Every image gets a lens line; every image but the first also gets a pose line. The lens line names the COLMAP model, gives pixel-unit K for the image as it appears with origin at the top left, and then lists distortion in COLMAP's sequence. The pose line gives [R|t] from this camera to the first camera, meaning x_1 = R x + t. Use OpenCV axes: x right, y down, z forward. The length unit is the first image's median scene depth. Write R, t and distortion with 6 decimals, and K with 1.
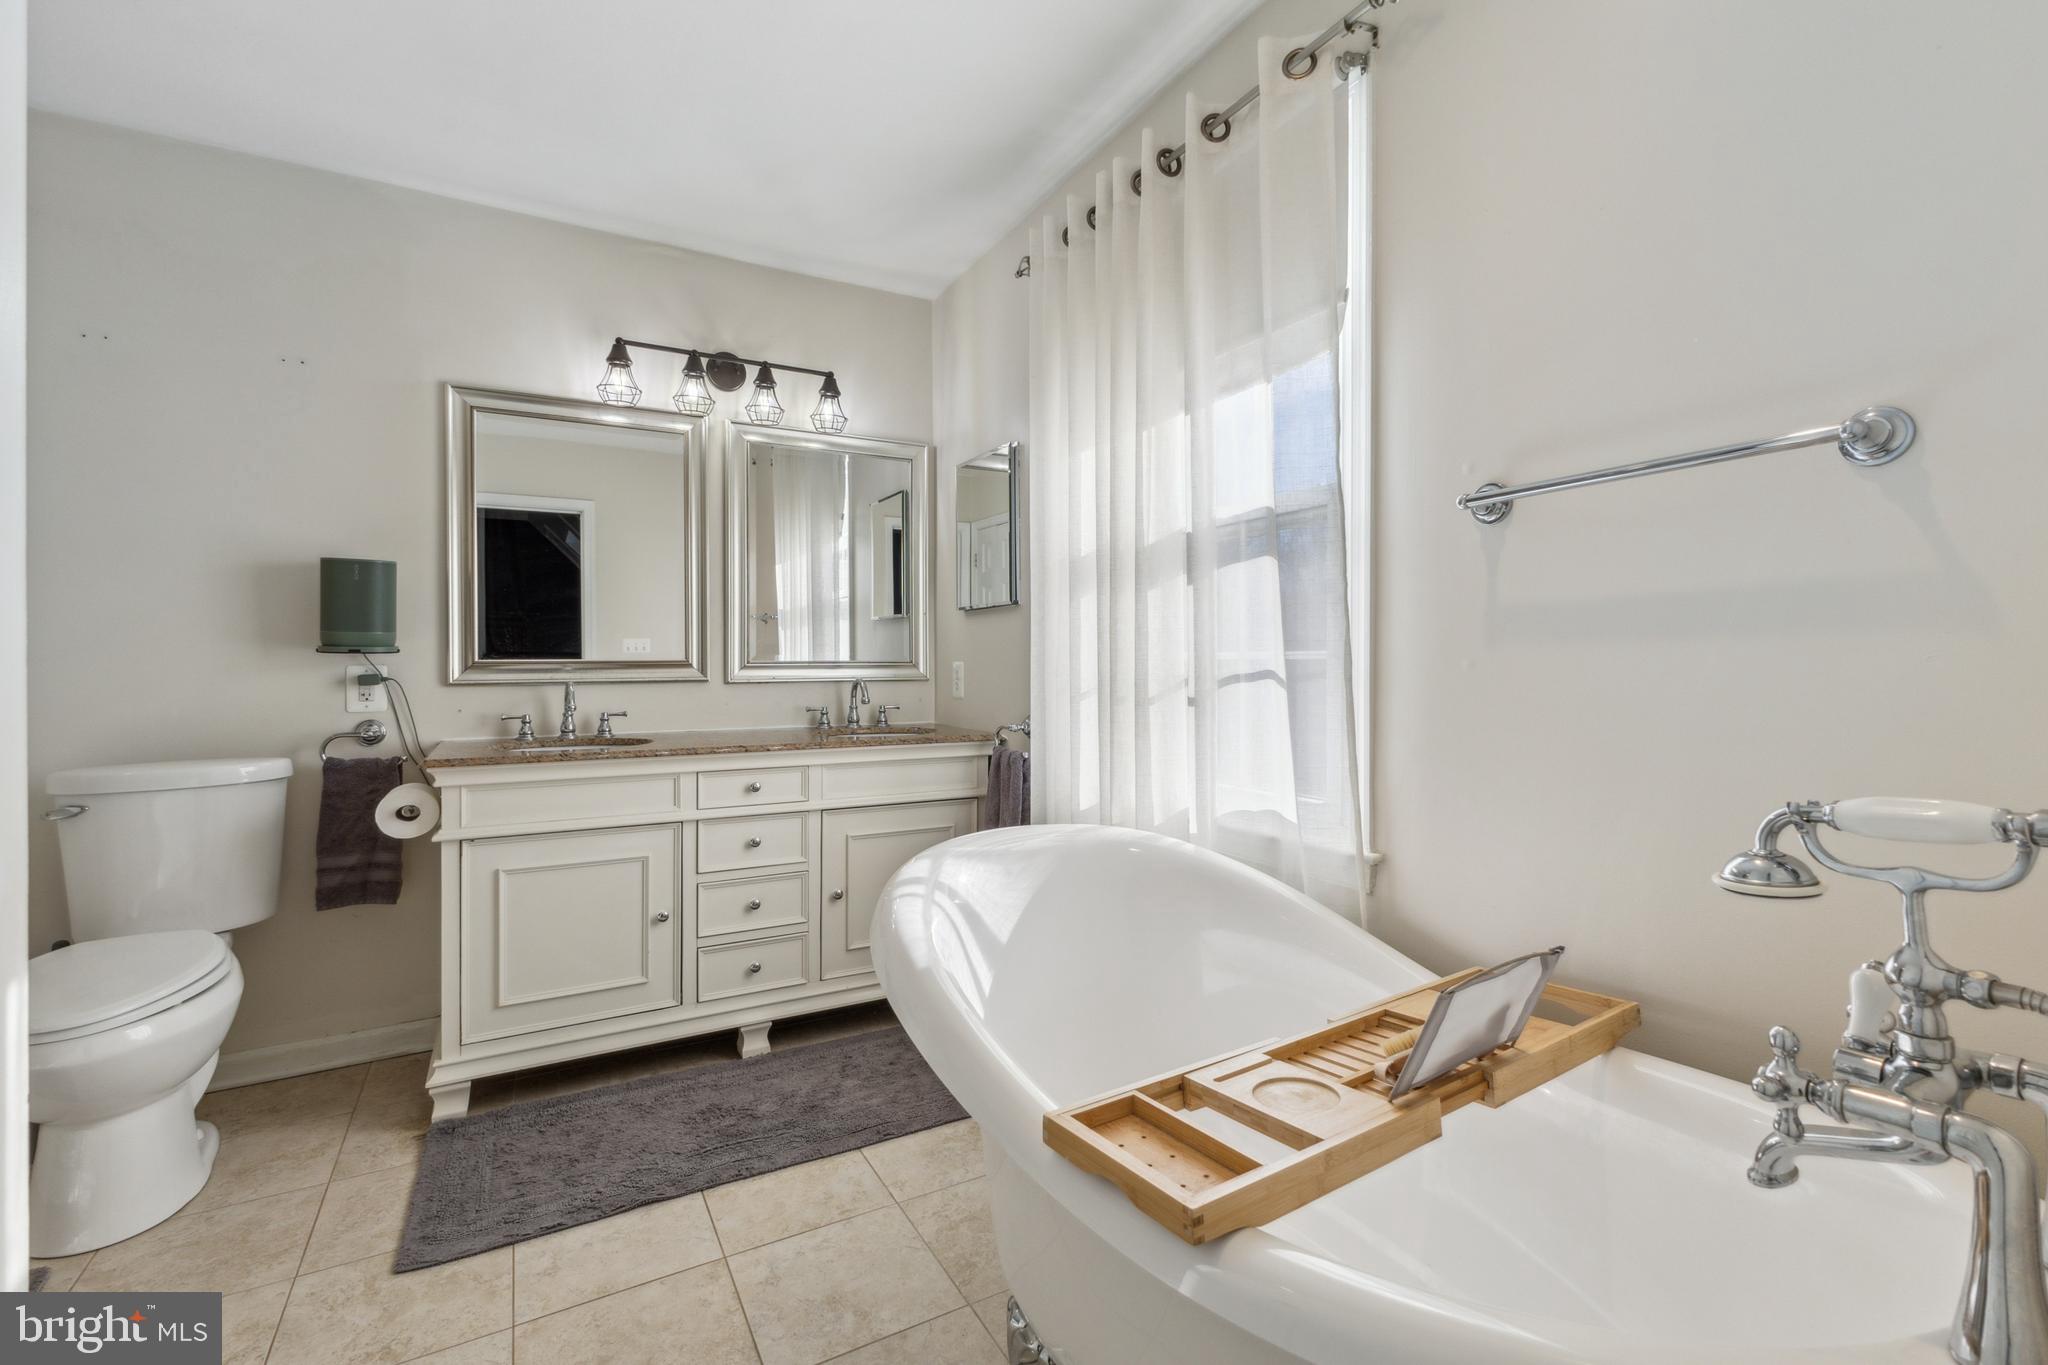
lens RADIAL K [[883.0, 0, 1019.7], [0, 883.0, 666.3], [0, 0, 1]] dist [0.009885, -0.003945]
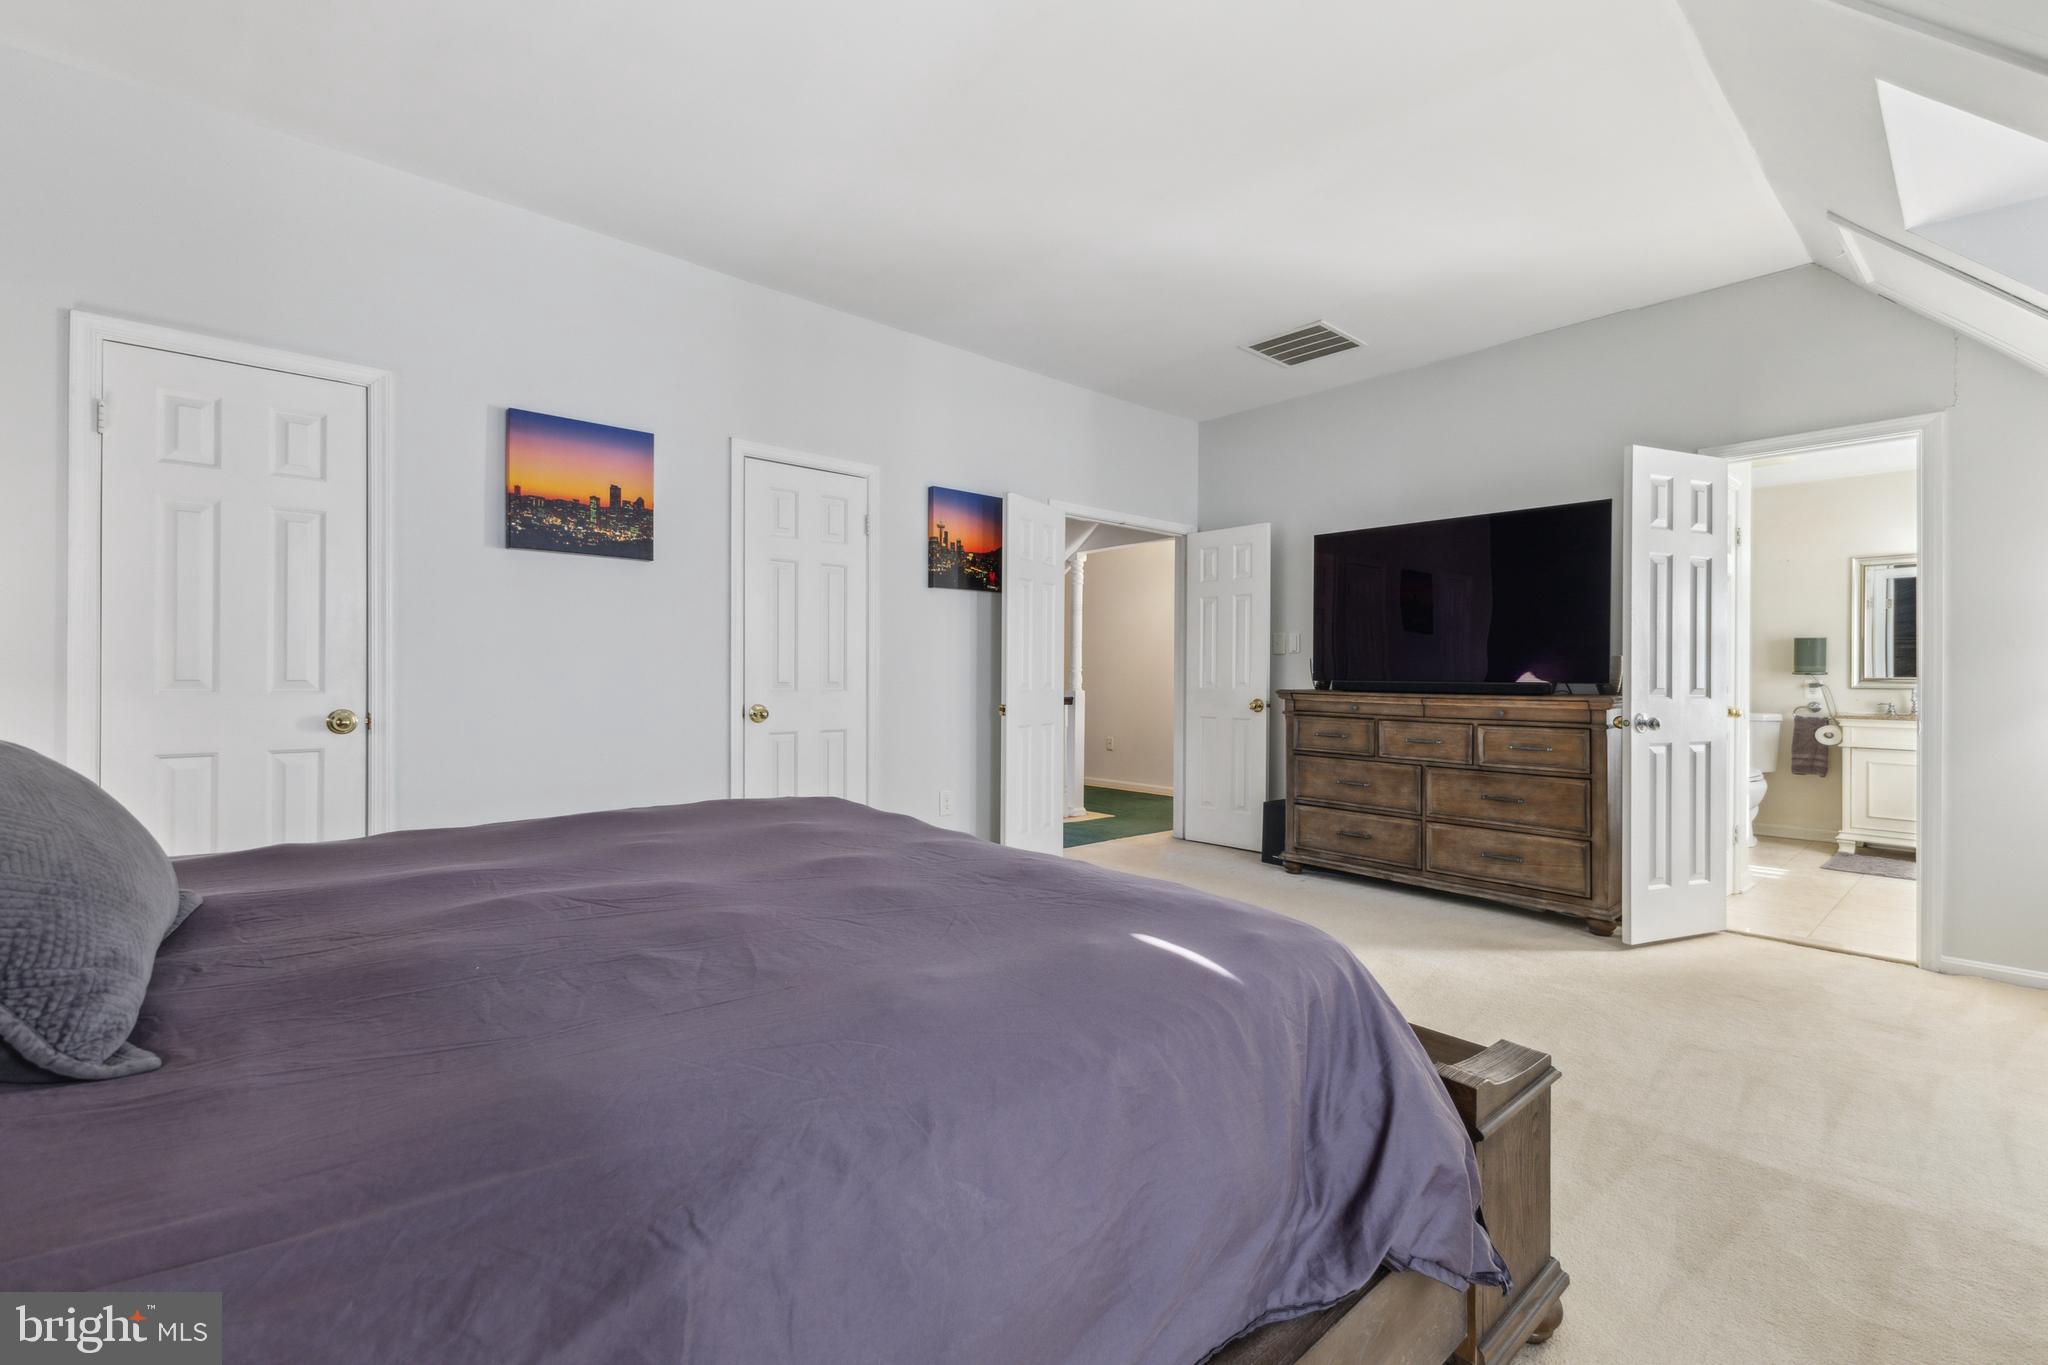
lens RADIAL K [[883.0, 0, 1024.3], [0, 883.0, 671.5], [0, 0, 1]] dist [0.009885, -0.003945]
pose [[0.205415, 0.002143, -0.978673, 1.268452], [-0.007372, 0.999973, 0.000642, -0.008865], [0.978647, 0.007083, 0.205426, -1.708752]]
